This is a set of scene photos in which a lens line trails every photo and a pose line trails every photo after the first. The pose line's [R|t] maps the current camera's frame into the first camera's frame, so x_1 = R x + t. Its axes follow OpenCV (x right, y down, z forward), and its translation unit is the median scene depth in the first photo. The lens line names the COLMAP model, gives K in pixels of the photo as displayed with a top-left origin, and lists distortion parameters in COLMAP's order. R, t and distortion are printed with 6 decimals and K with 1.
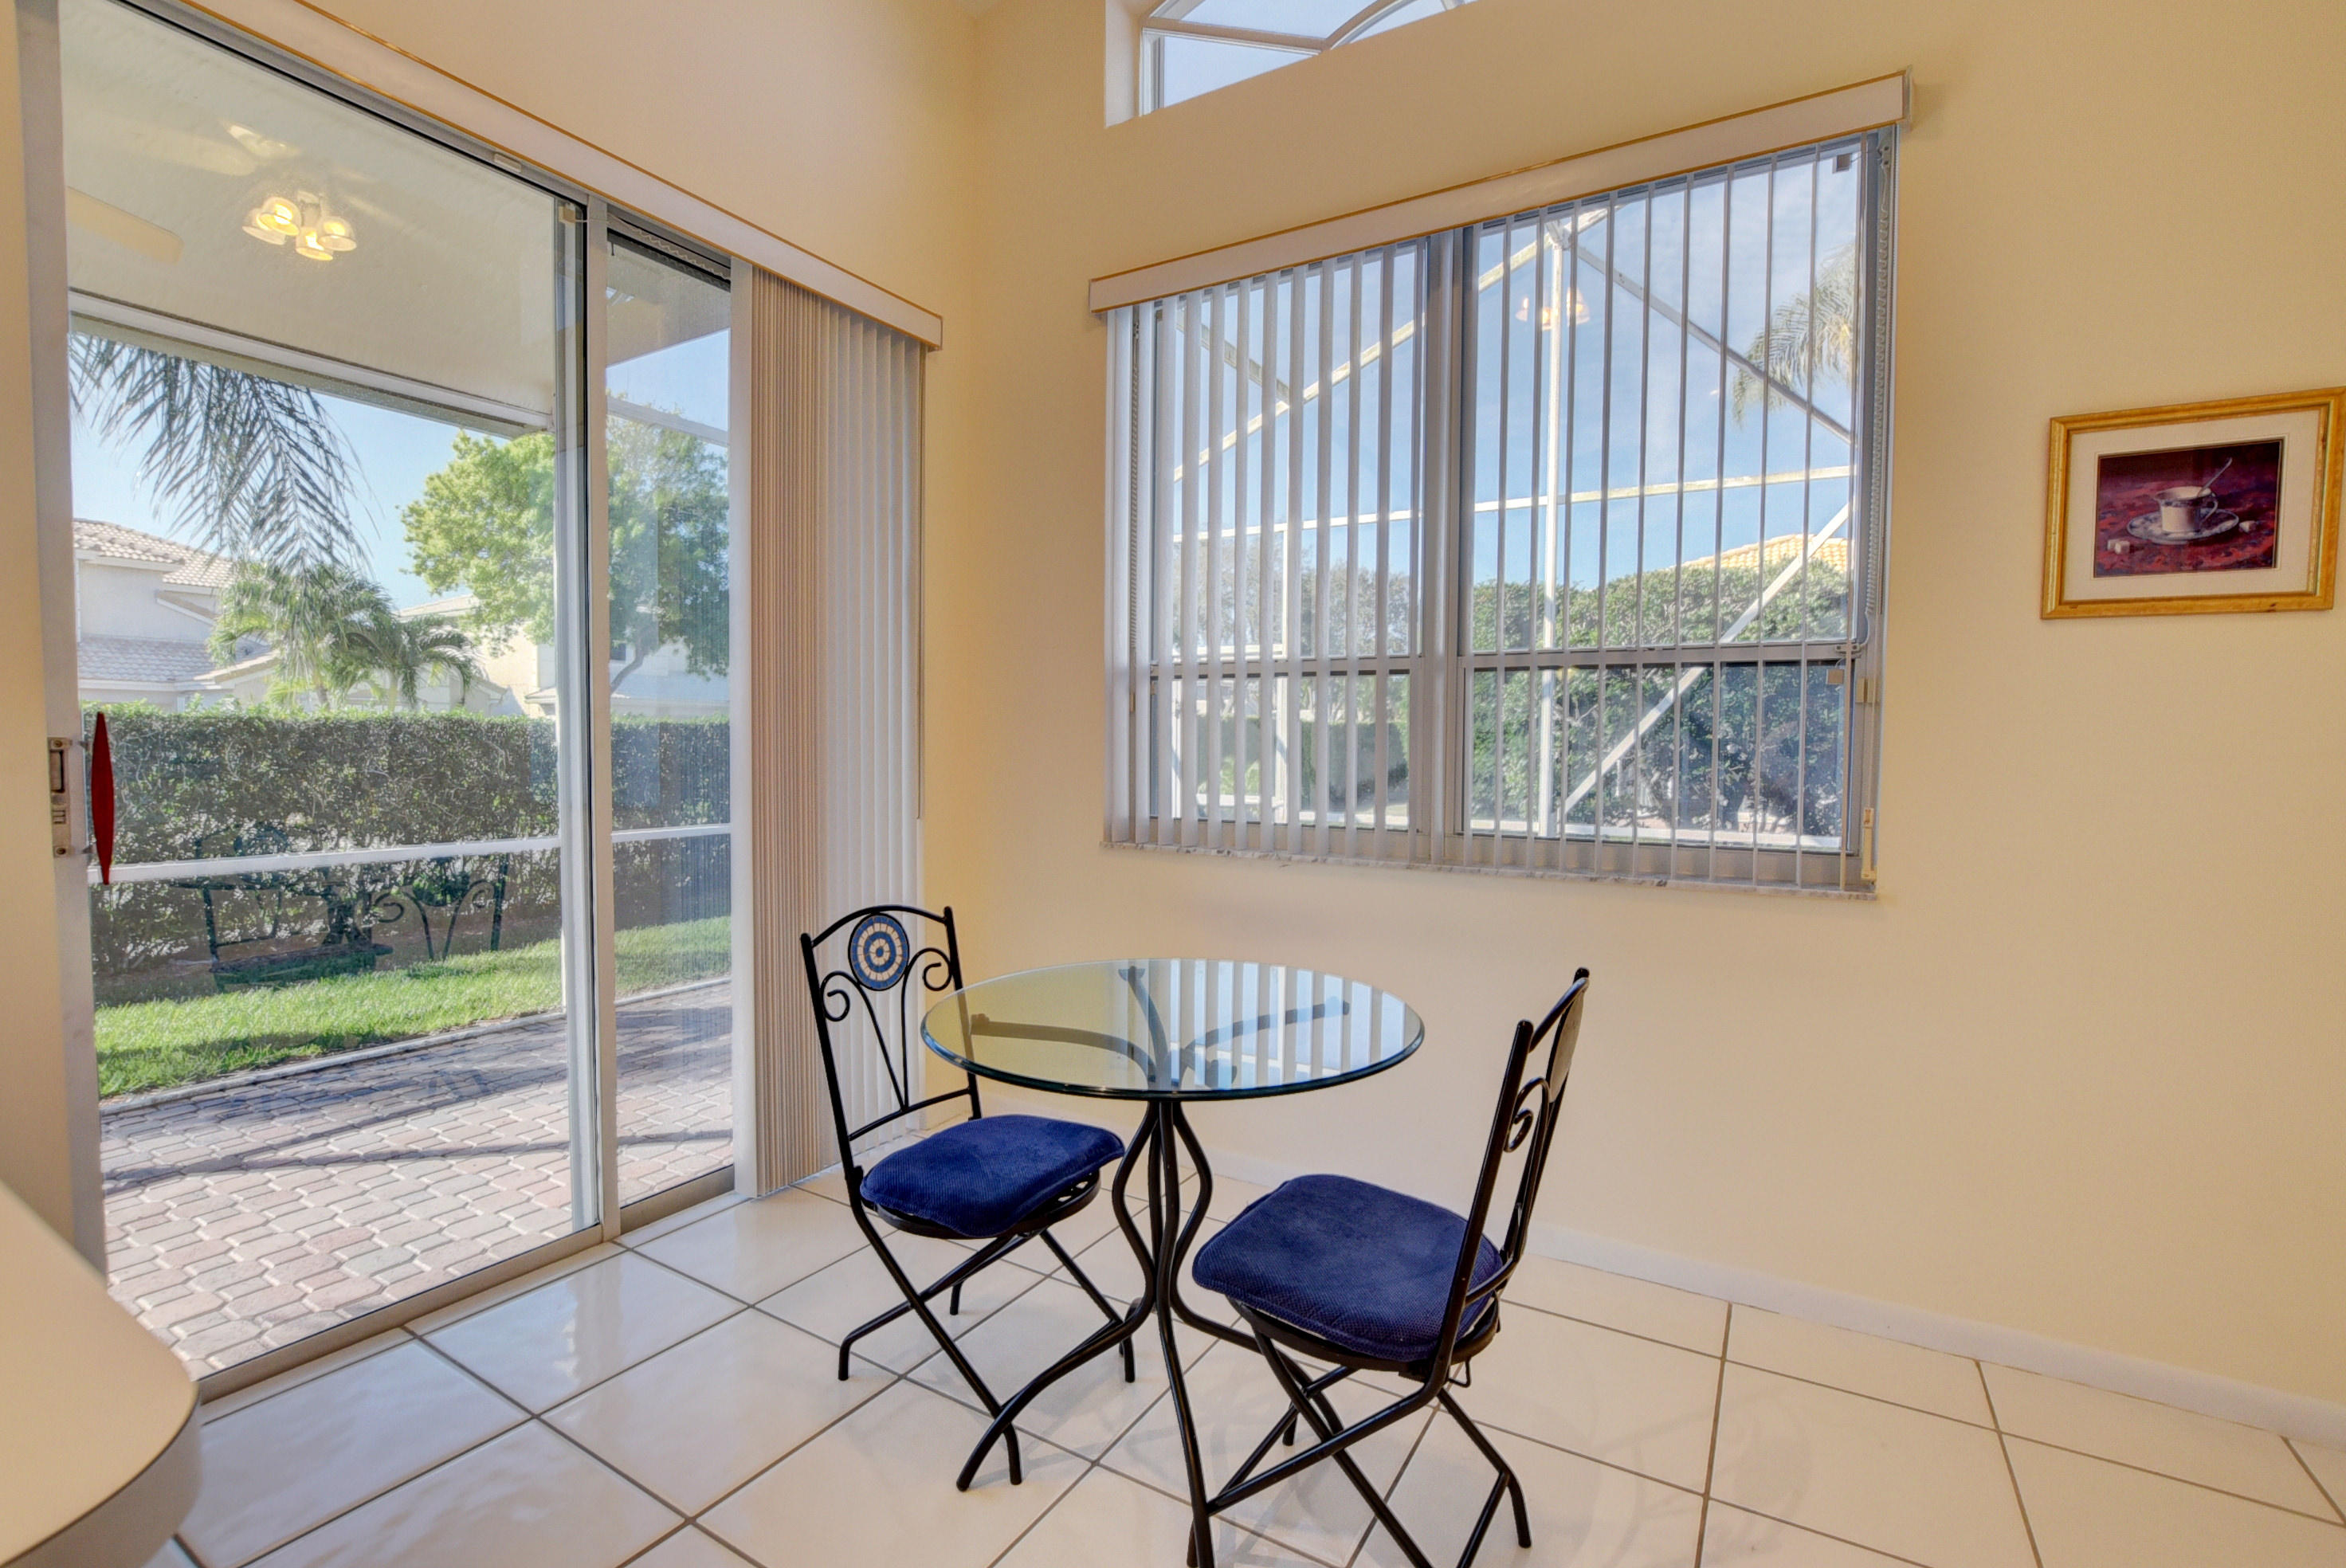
lens RADIAL K [[1038.3, 0, 1162.2], [0, 1038.3, 792.7], [0, 0, 1]] dist [-0.023960, 0.002020]
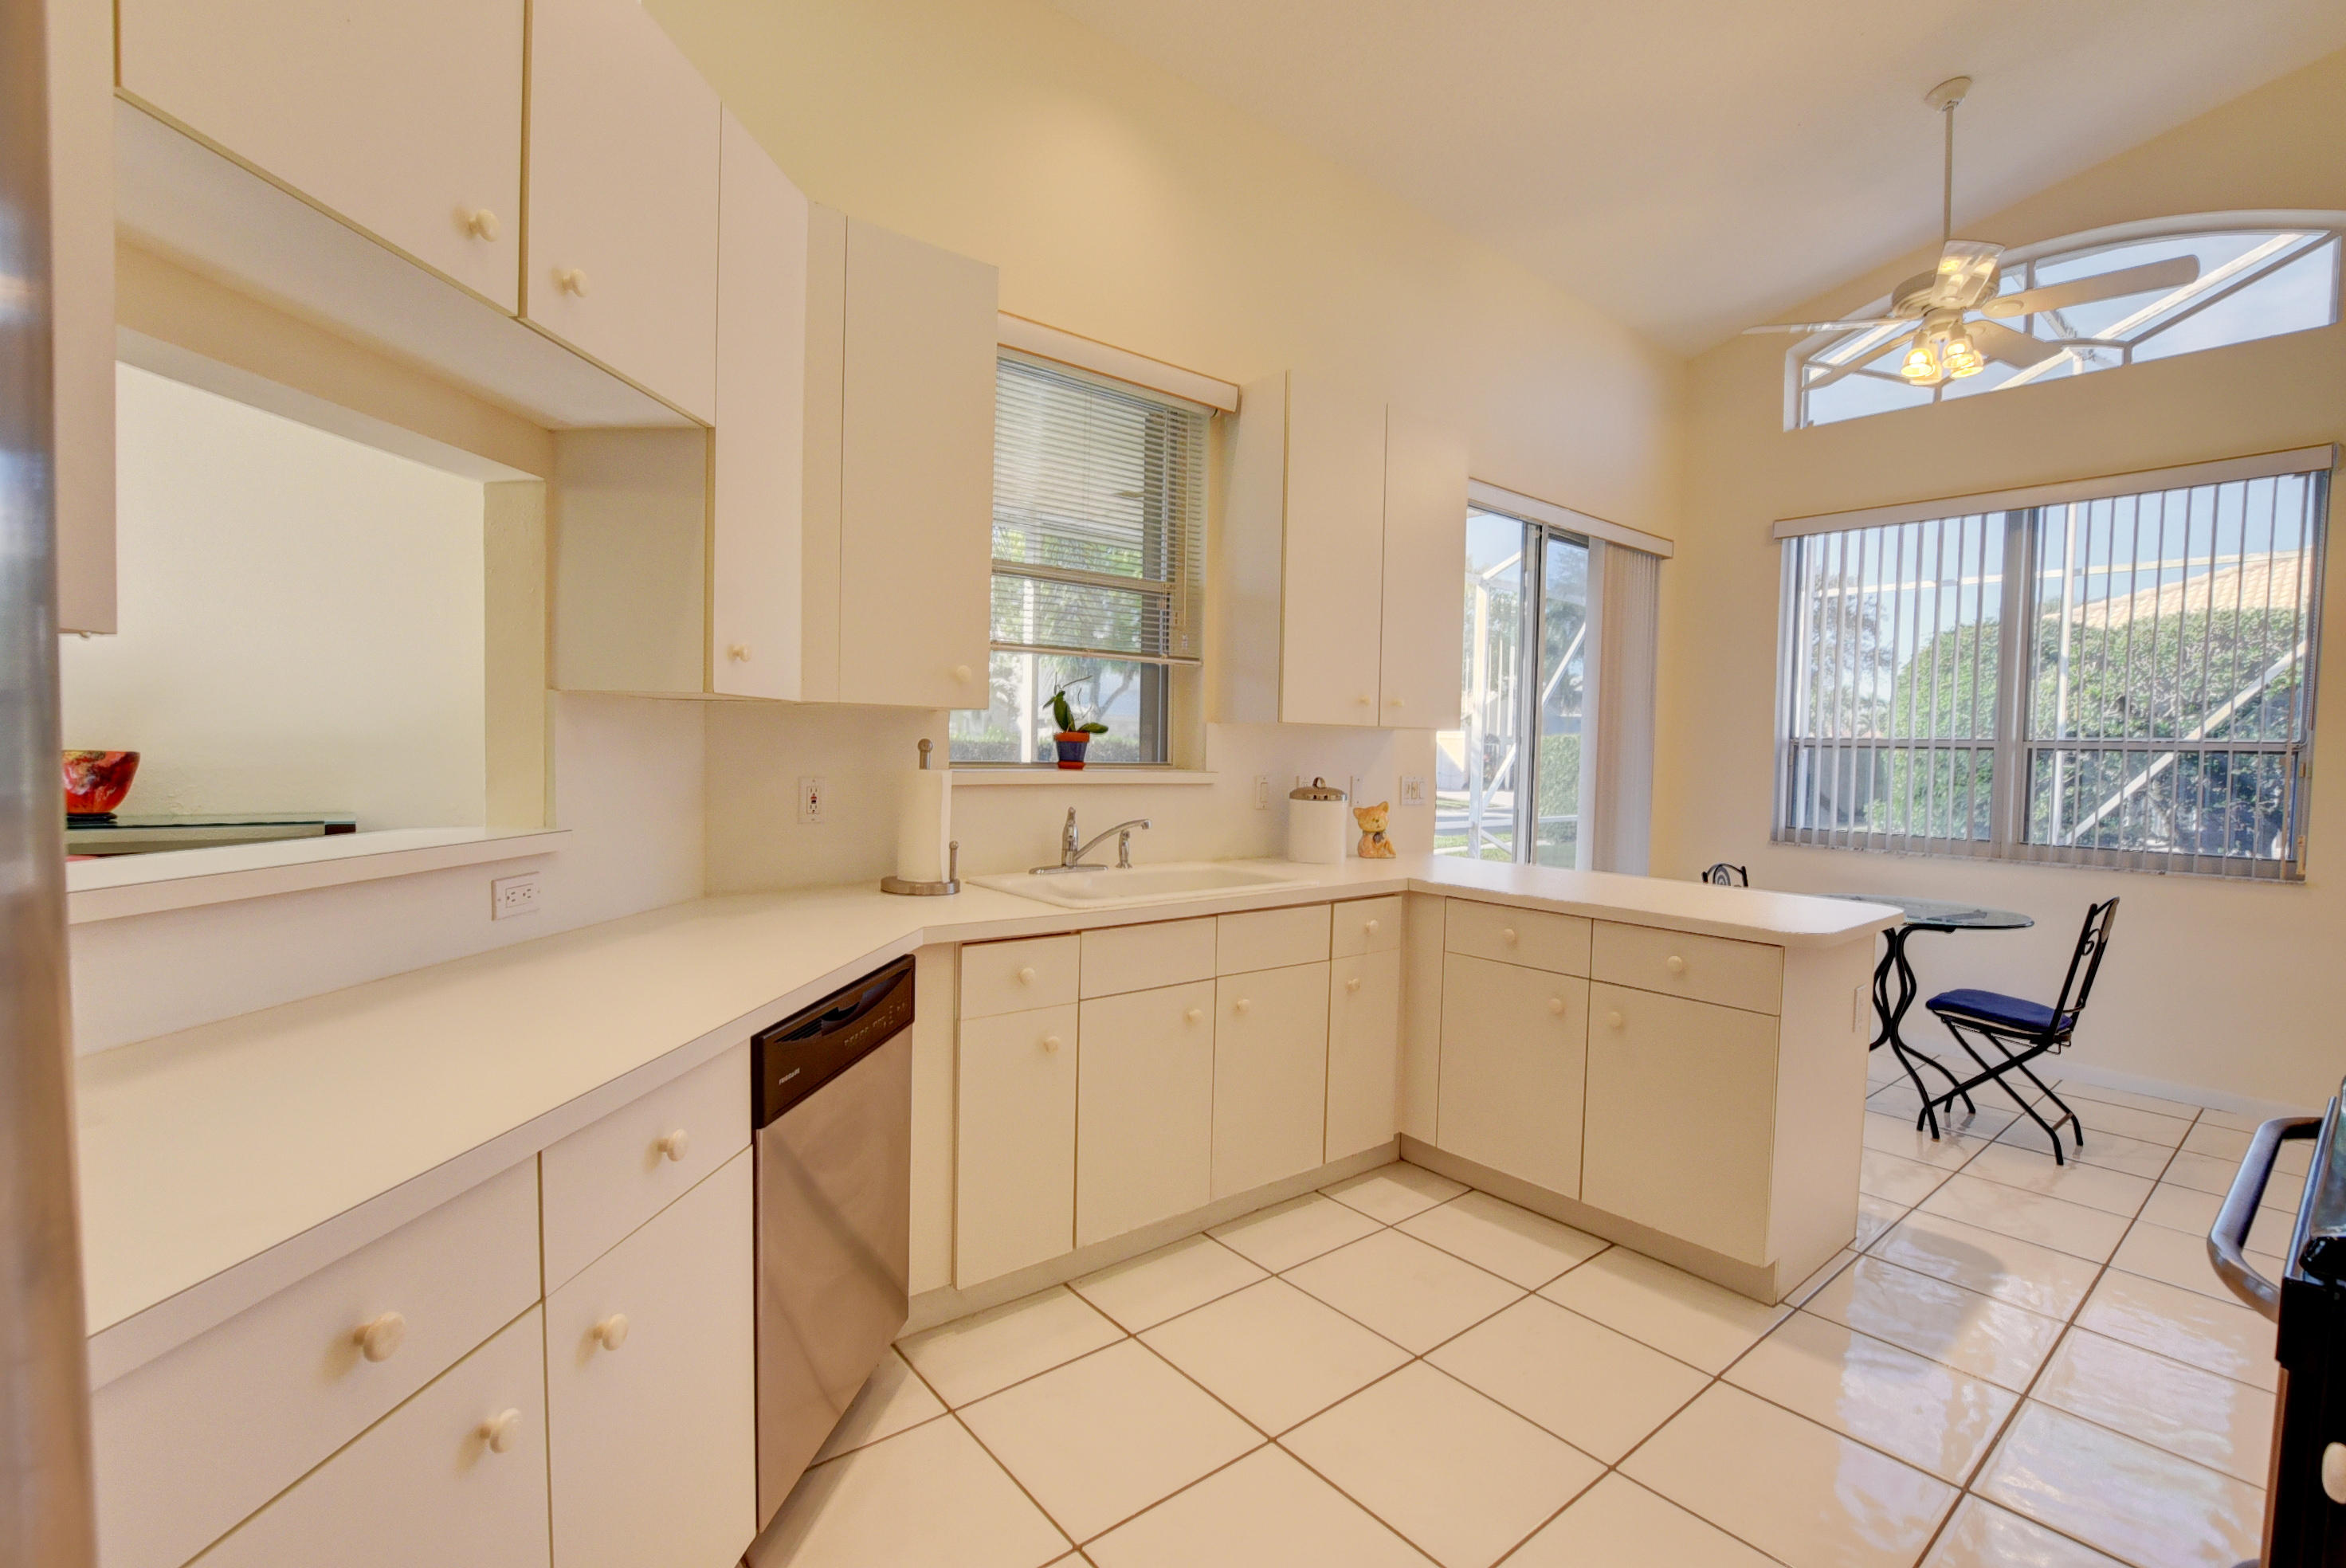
lens RADIAL K [[1038.3, 0, 1170.9], [0, 1038.3, 791.9], [0, 0, 1]] dist [-0.023960, 0.002020]
pose [[0.943426, 0.025313, -0.330615, -0.607993], [-0.028454, 0.999584, -0.004665, 0.003599], [0.330360, 0.013808, 0.943754, -1.339327]]
